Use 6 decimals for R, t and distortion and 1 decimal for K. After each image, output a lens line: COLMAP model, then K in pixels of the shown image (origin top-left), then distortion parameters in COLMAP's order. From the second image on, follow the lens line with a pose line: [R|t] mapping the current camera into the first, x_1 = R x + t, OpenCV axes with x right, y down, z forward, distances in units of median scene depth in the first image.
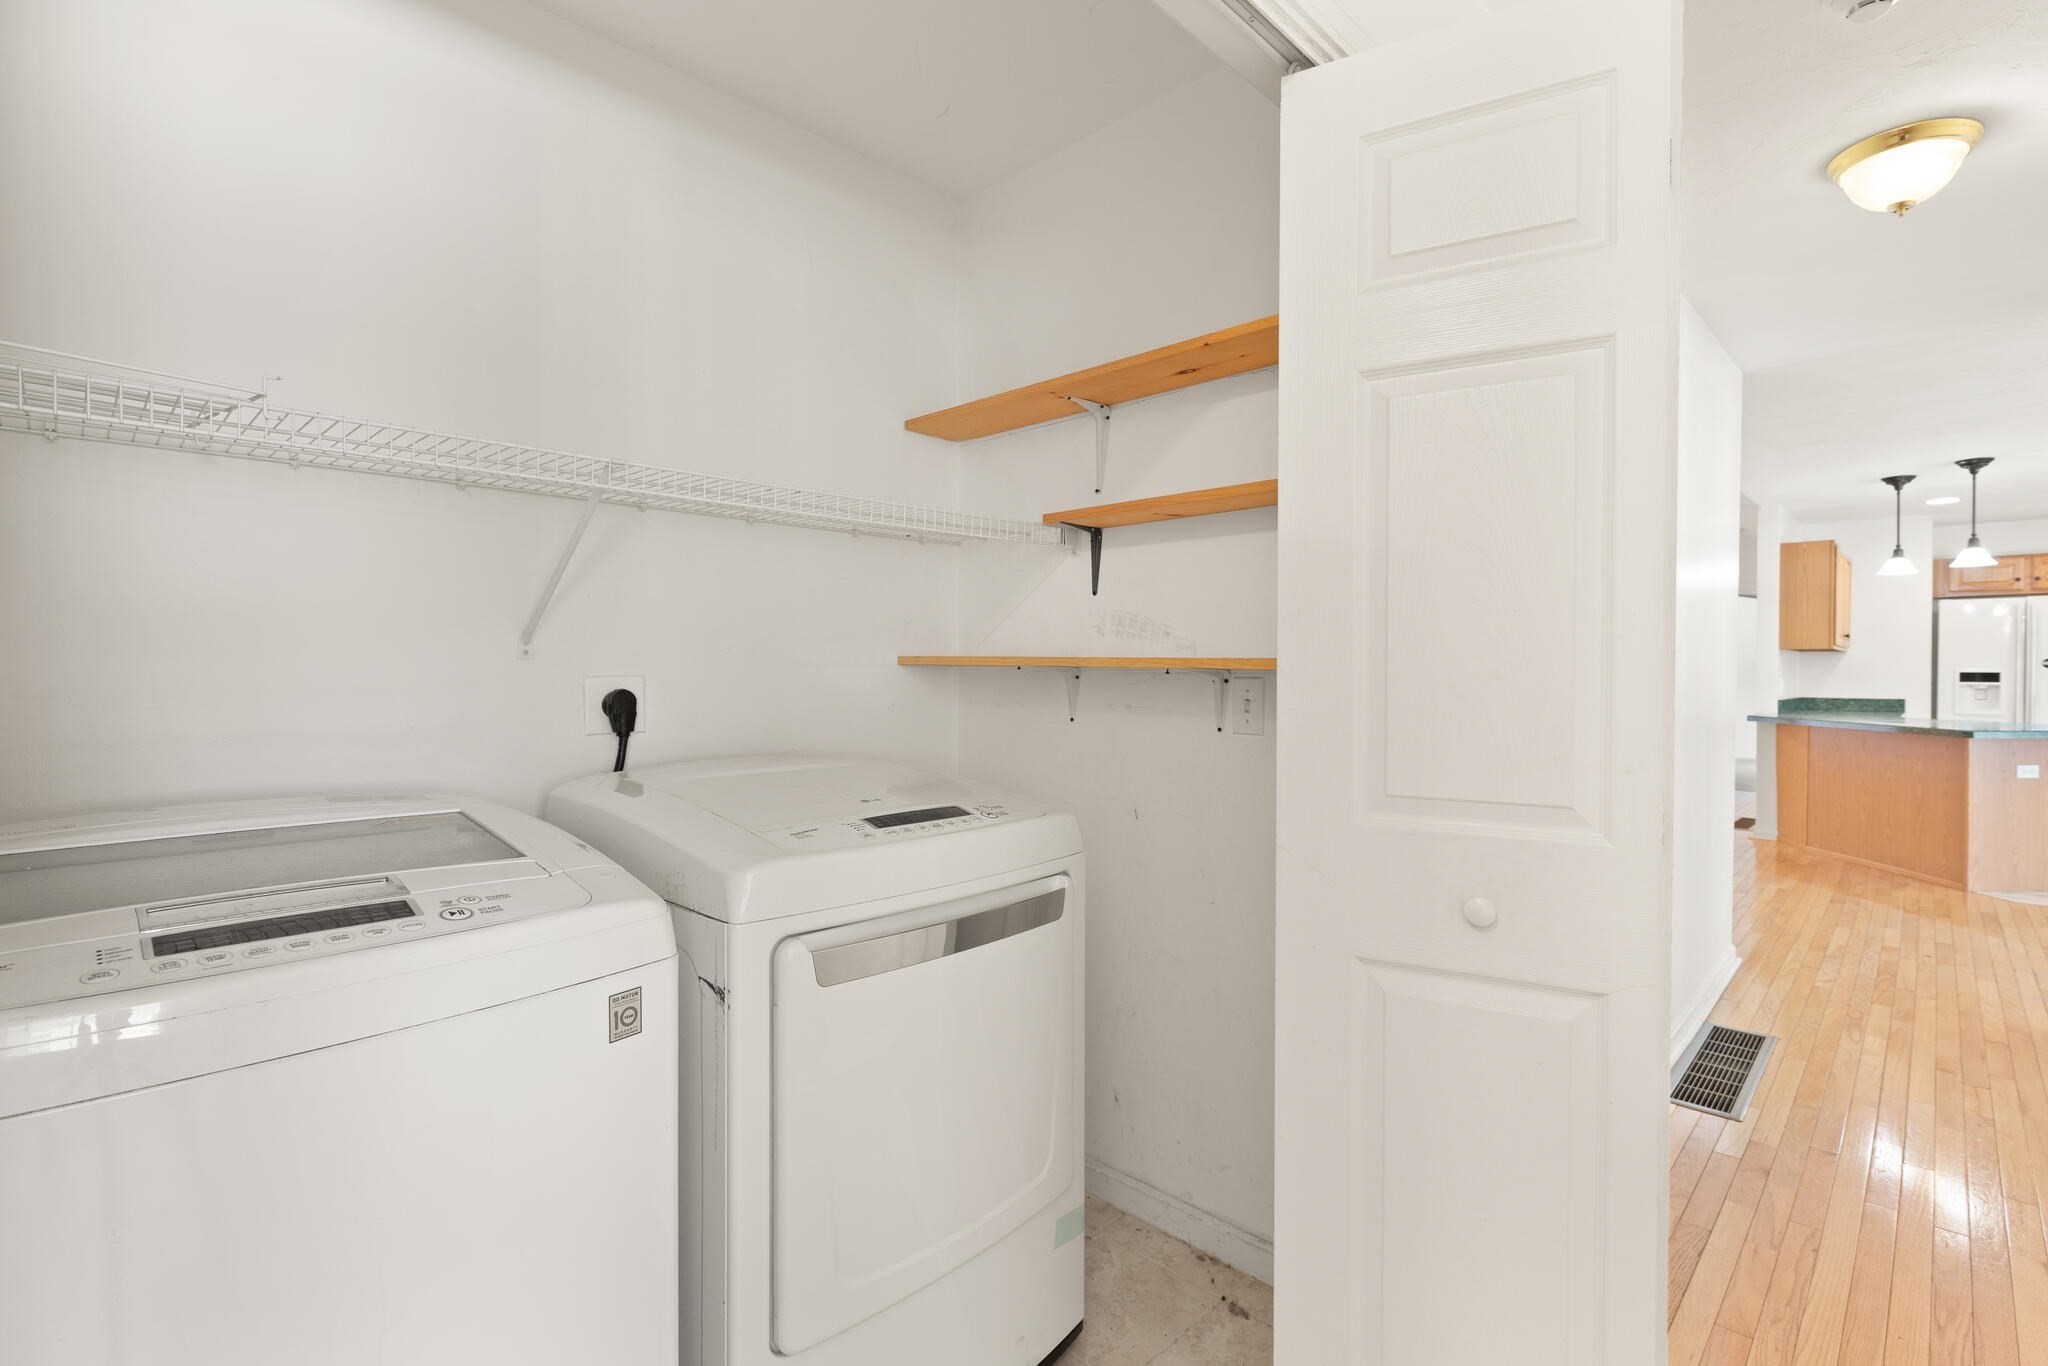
lens RADIAL K [[935.9, 0, 1032.9], [0, 935.9, 675.0], [0, 0, 1]] dist [0.010130, -0.000939]
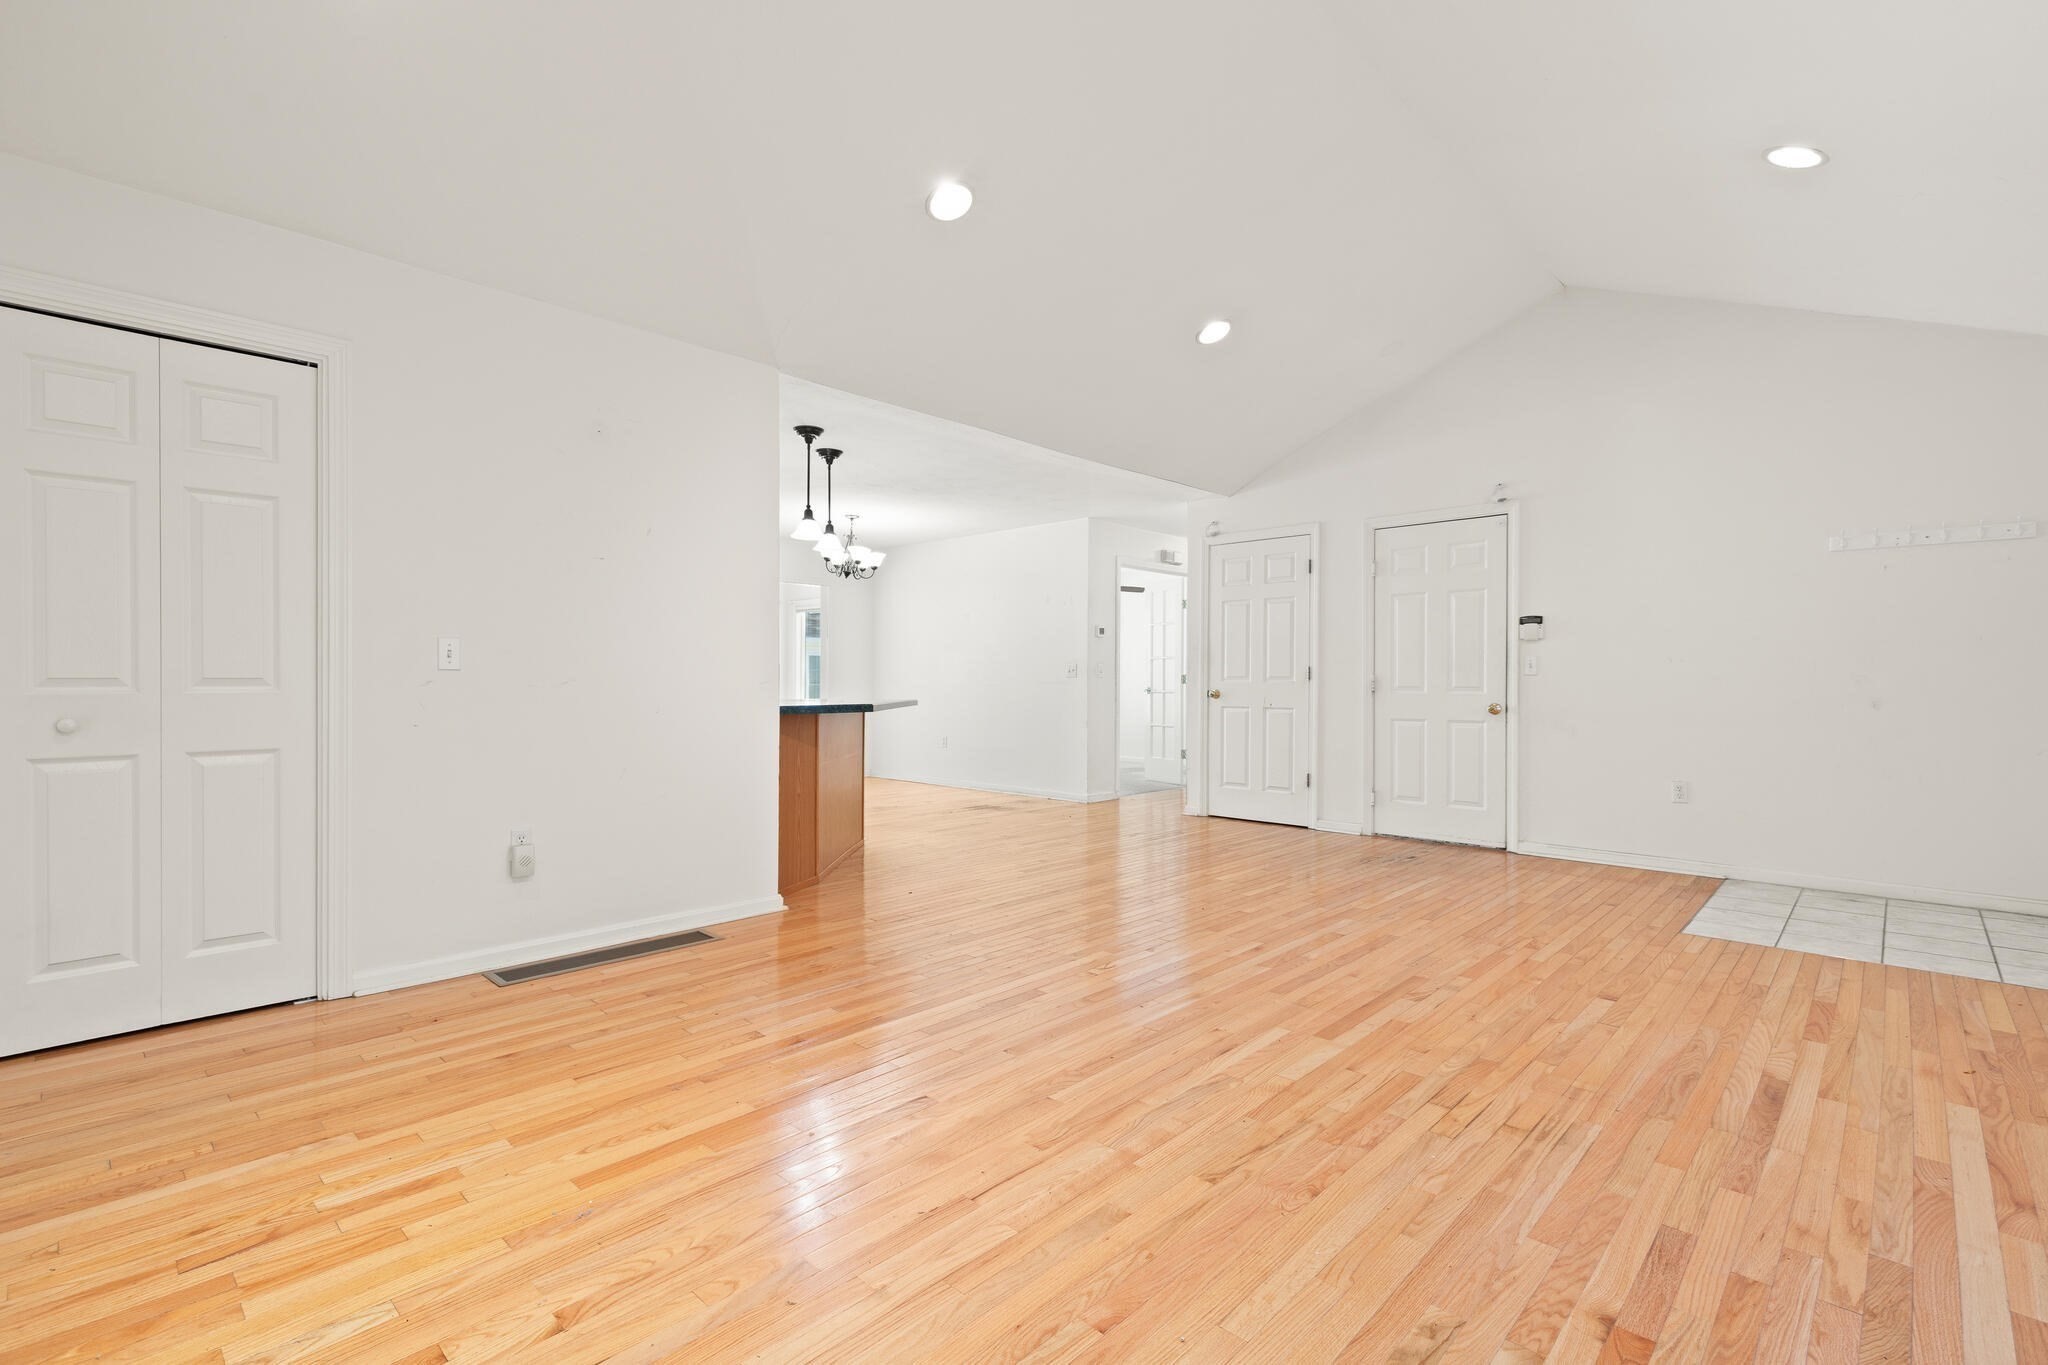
lens RADIAL K [[930.9, 0, 1031.0], [0, 930.9, 676.6], [0, 0, 1]] dist [0.008694, -0.000846]
pose [[-0.999912, -0.005990, -0.011853, 0.594610], [-0.005958, 0.999979, -0.002724, 0.021917], [0.011869, -0.002653, -0.999926, 1.569557]]
